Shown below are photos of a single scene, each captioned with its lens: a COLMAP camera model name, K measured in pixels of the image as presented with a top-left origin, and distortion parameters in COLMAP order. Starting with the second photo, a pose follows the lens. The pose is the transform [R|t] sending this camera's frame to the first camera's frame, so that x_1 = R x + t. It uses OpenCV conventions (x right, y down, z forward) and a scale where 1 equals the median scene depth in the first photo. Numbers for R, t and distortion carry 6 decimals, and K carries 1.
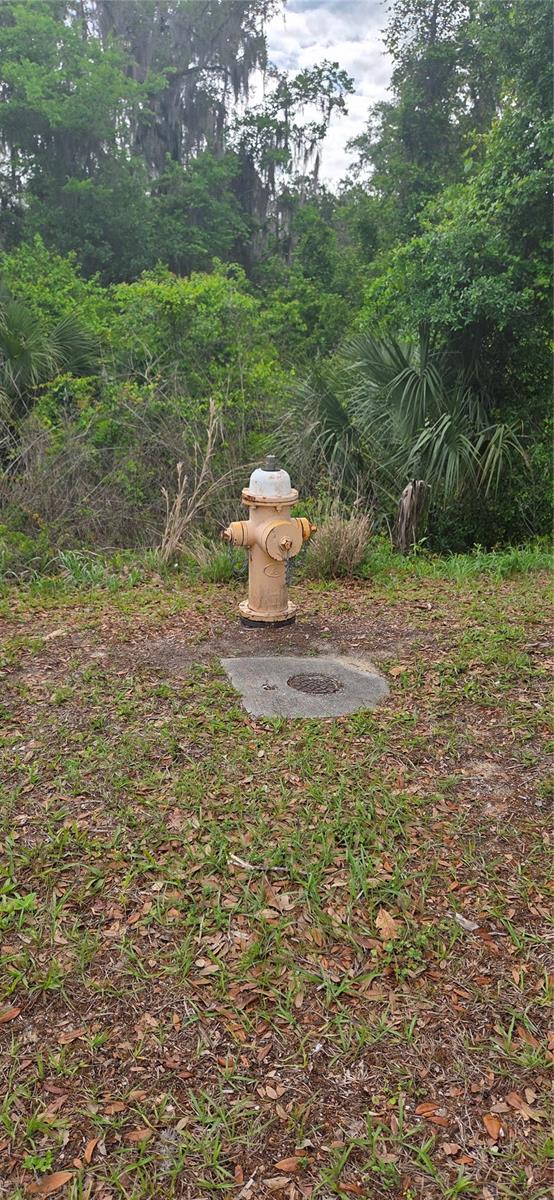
lens RADIAL K [[806.6, 0, 277.0], [0, 806.6, 600.0], [0, 0, 1]] dist [0.071639, -0.051661]
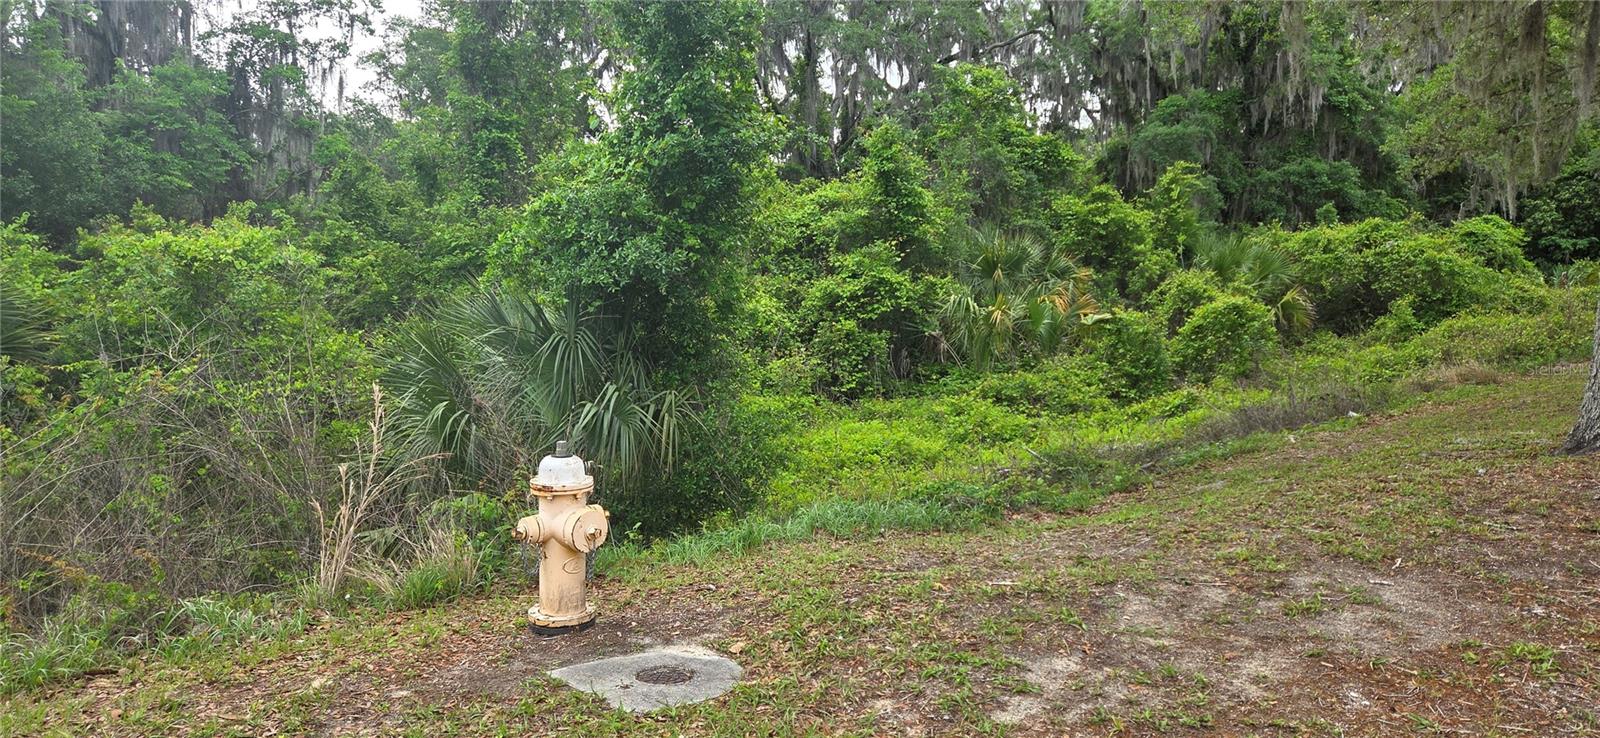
lens RADIAL K [[1075.5, 0, 800.0], [0, 1075.5, 369.0], [0, 0, 1]] dist [0.071639, -0.051661]
pose [[0.887575, -0.055467, 0.457312, -0.100296], [0.159714, 0.968203, -0.192548, 0.007405], [-0.432091, 0.243940, 0.868211, -0.065013]]
